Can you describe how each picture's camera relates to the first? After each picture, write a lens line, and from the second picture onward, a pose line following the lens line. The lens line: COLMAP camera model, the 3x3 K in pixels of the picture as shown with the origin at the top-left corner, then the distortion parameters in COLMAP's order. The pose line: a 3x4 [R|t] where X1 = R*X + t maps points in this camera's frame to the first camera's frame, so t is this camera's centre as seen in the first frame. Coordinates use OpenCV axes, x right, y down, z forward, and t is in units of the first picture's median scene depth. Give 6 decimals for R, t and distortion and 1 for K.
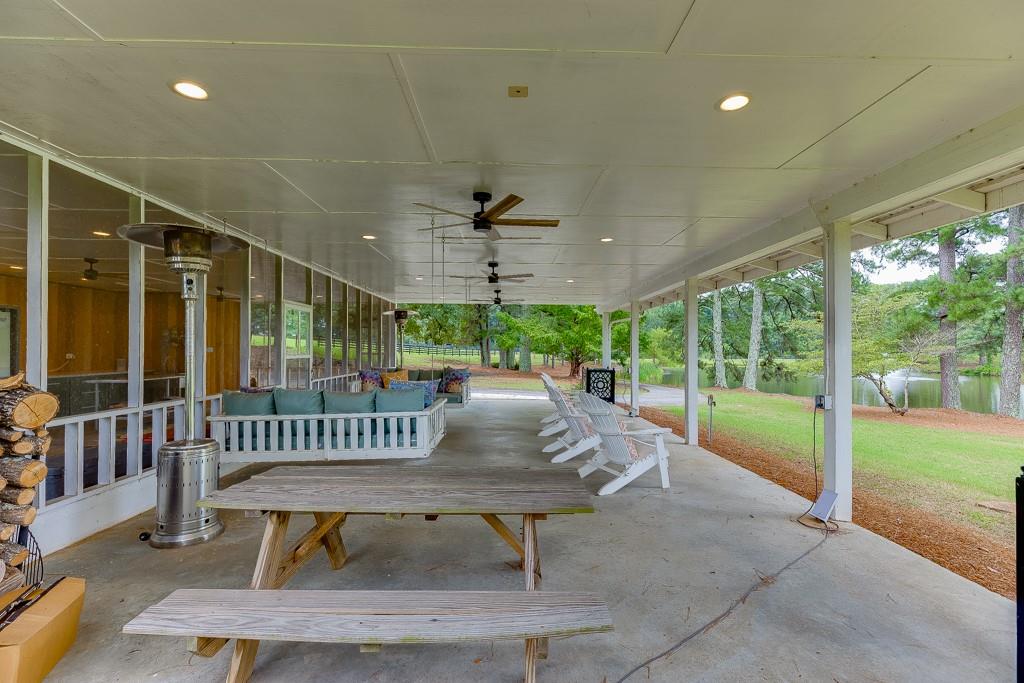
lens RADIAL K [[466.4, 0, 512.0], [0, 466.4, 341.5], [0, 0, 1]] dist [0.011495, -0.000472]
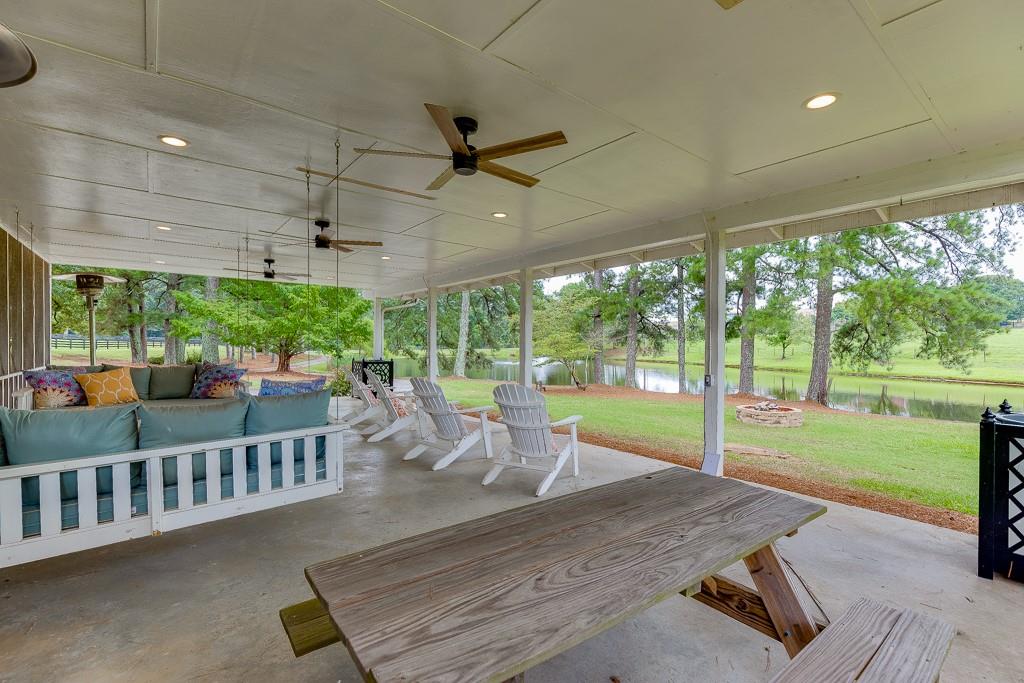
lens RADIAL K [[466.4, 0, 512.0], [0, 466.4, 341.5], [0, 0, 1]] dist [0.011495, -0.000472]
pose [[0.786118, 0.002329, 0.618071, -0.176063], [-0.013195, 0.999828, 0.013015, 0.007925], [-0.617935, -0.018387, 0.786014, 0.139056]]
